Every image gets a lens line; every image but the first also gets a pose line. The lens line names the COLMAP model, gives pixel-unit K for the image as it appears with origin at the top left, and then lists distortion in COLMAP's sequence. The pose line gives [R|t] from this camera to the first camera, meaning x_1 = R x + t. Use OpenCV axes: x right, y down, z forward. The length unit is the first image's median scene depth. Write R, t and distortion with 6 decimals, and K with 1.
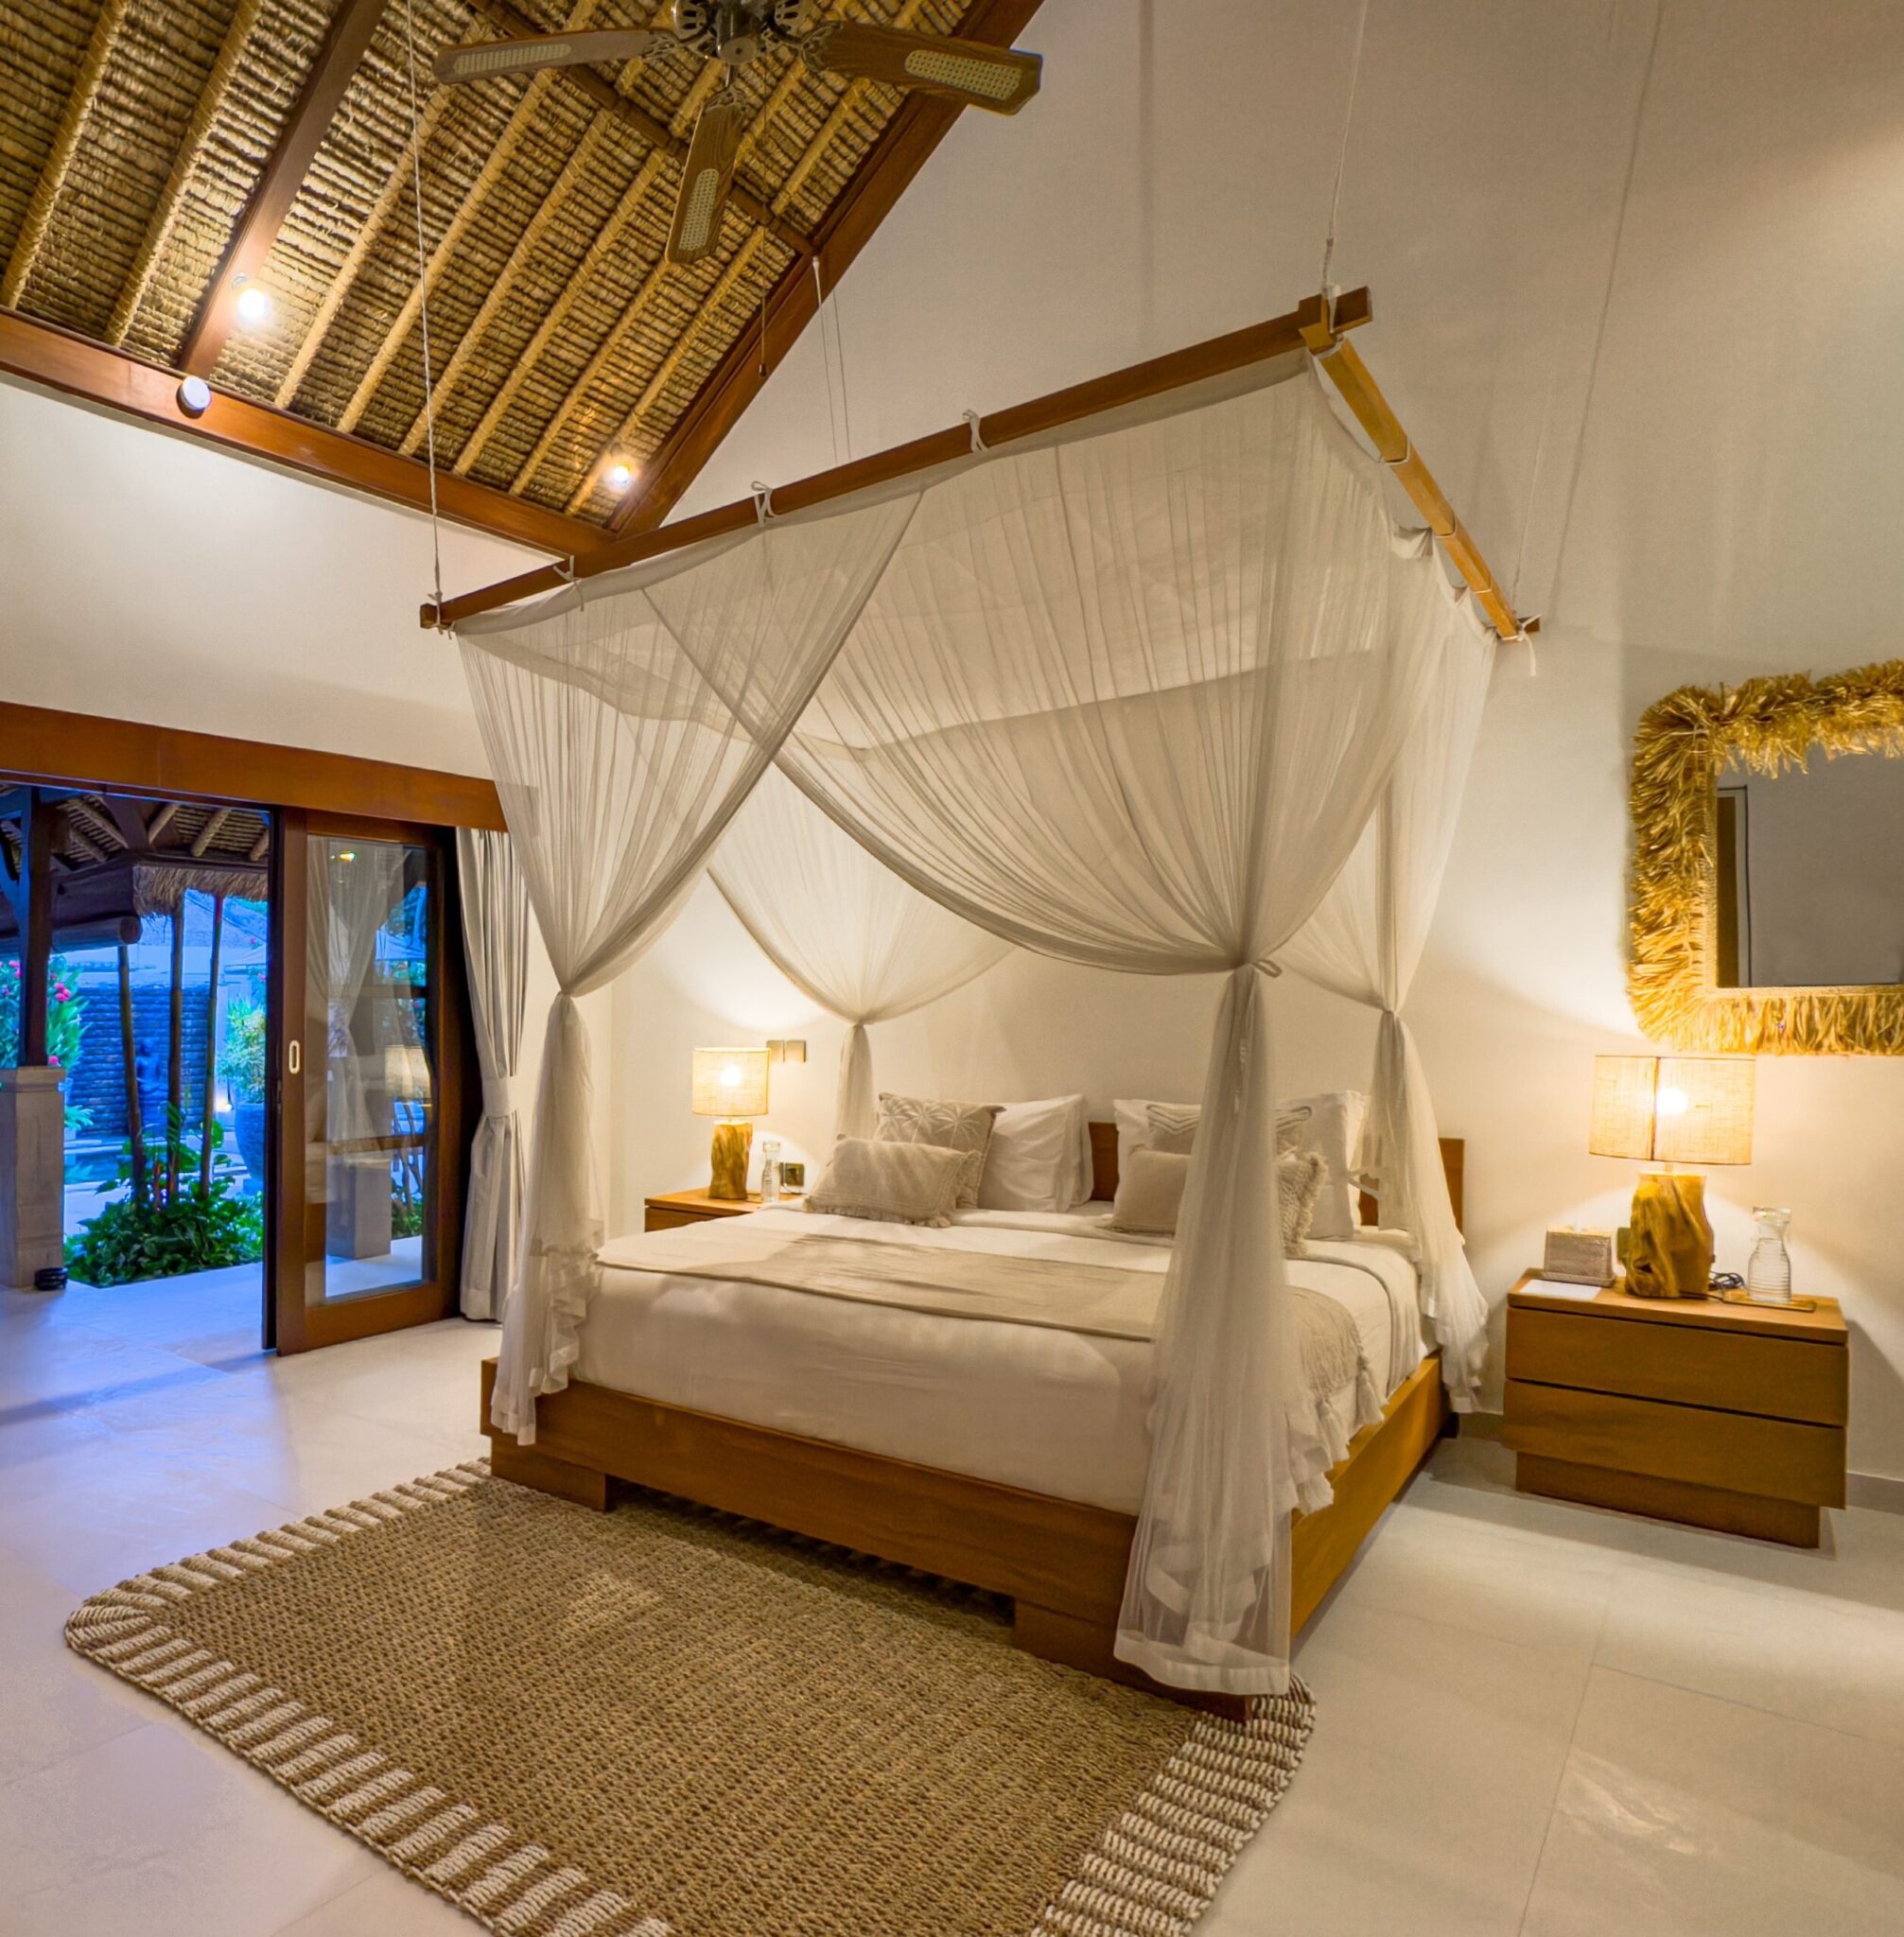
lens RADIAL K [[1444.8, 0, 950.7], [0, 1444.8, 1010.5], [0, 0, 1]] dist [0.002393, 0.001193]
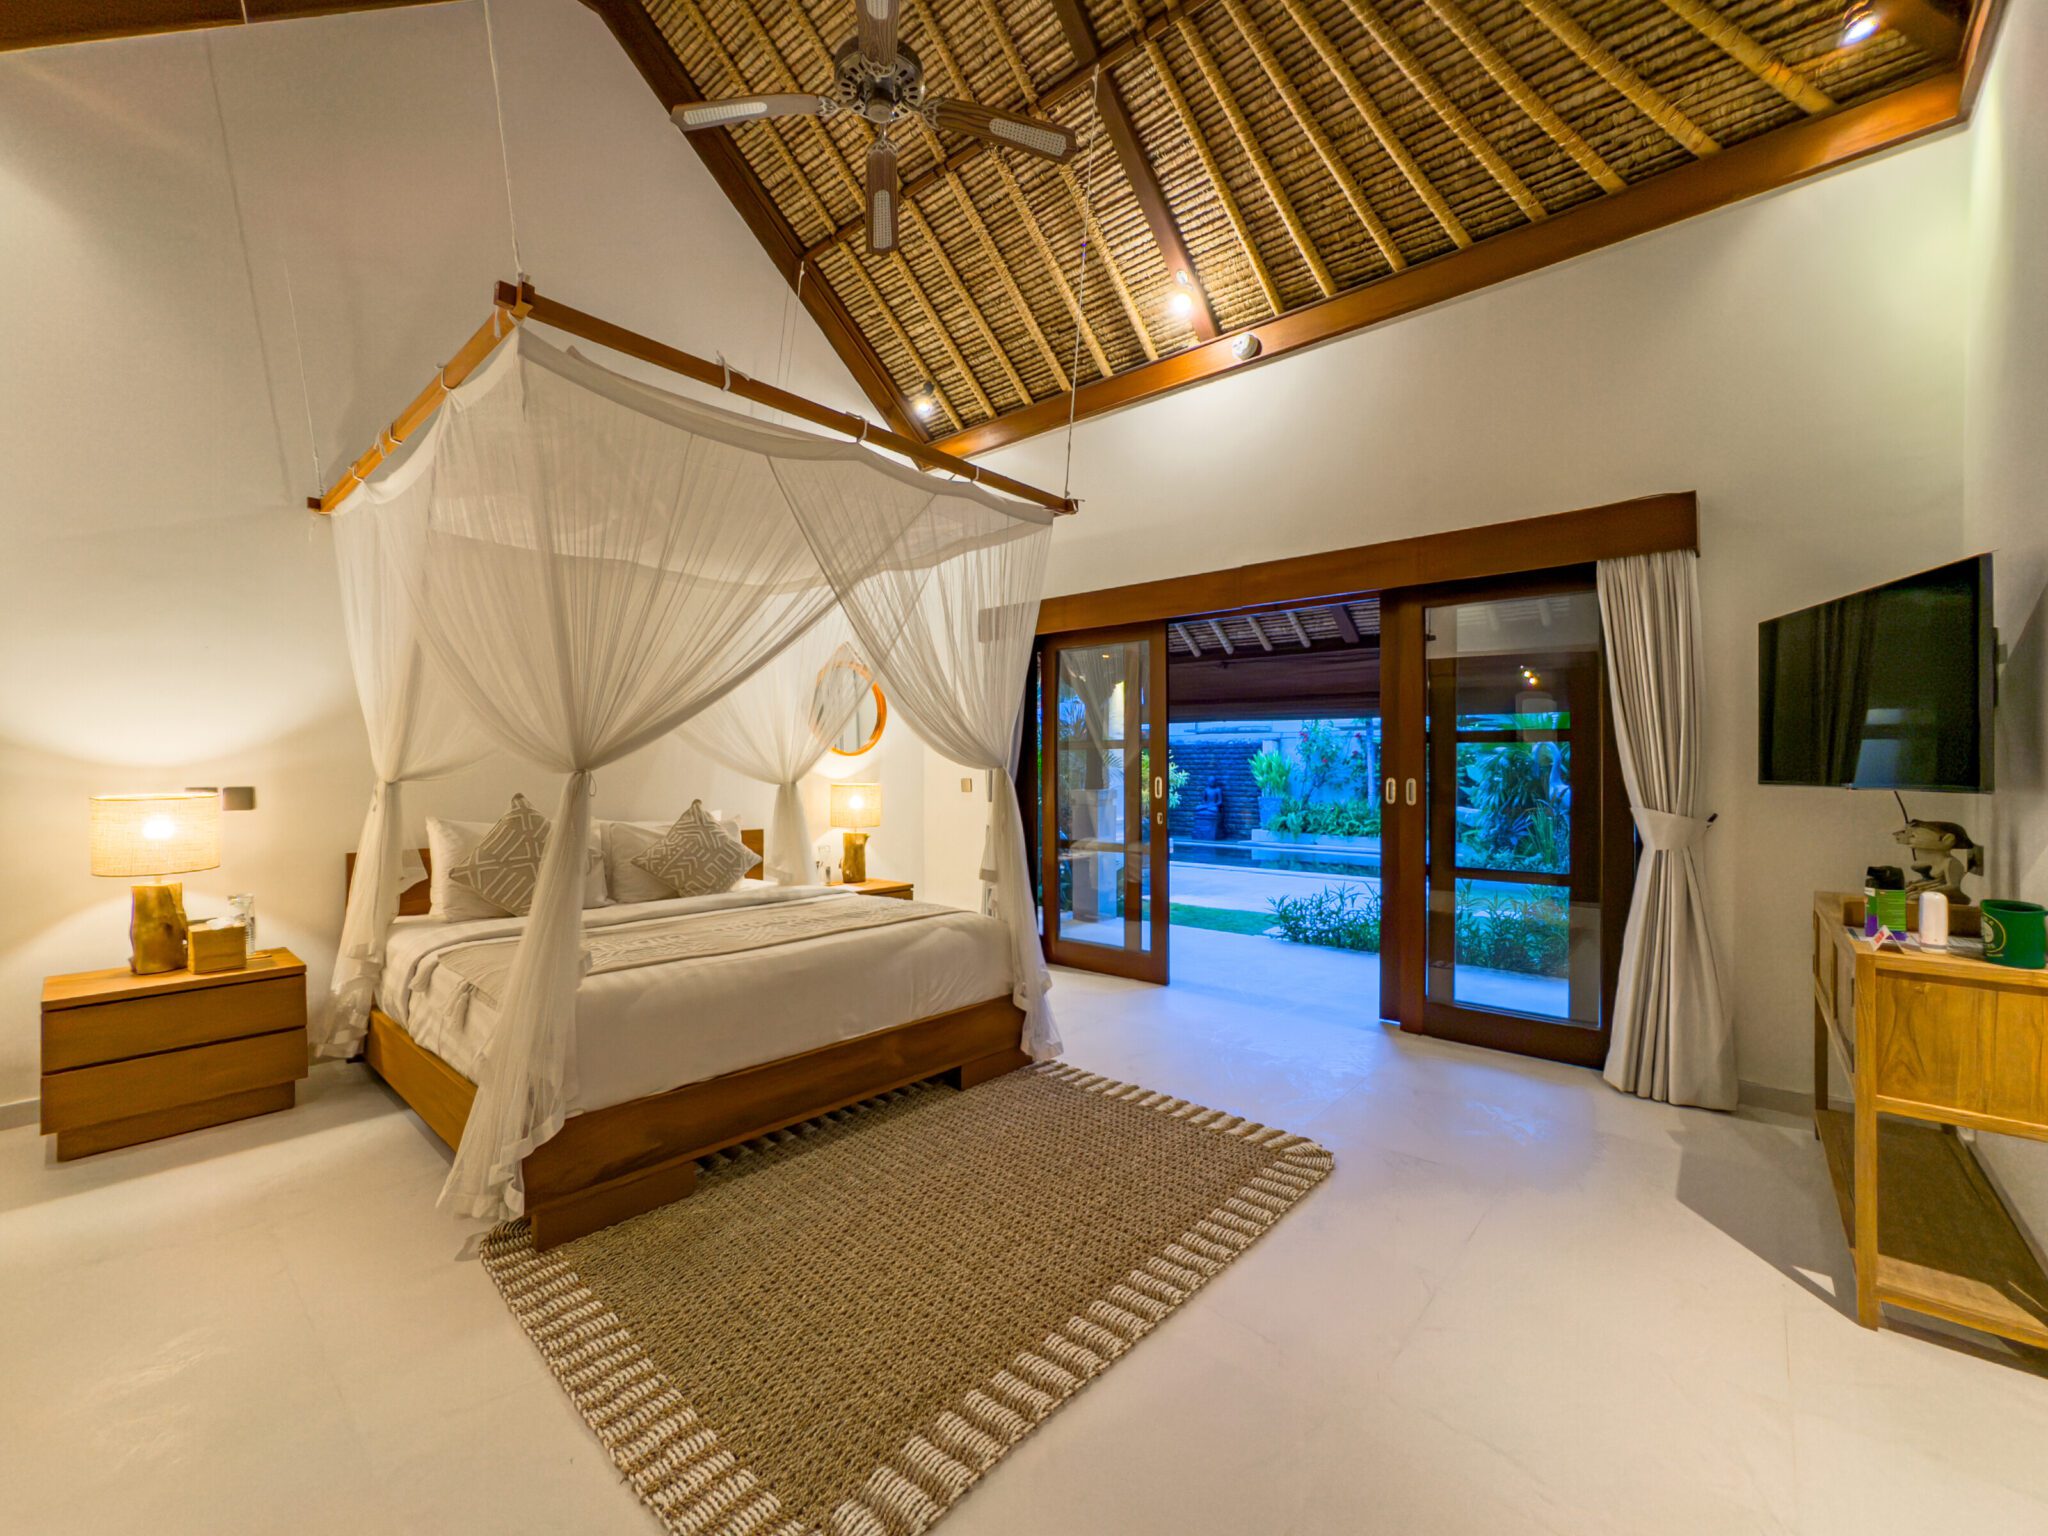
lens RADIAL K [[829.9, 0, 1024.0], [0, 829.9, 768.0], [0, 0, 1]] dist [-0.000982, -0.000021]
pose [[0.103909, -0.002883, 0.994583, -0.590322], [-0.008519, 0.999957, 0.003789, 0.003215], [-0.994550, -0.008866, 0.103880, 0.436136]]
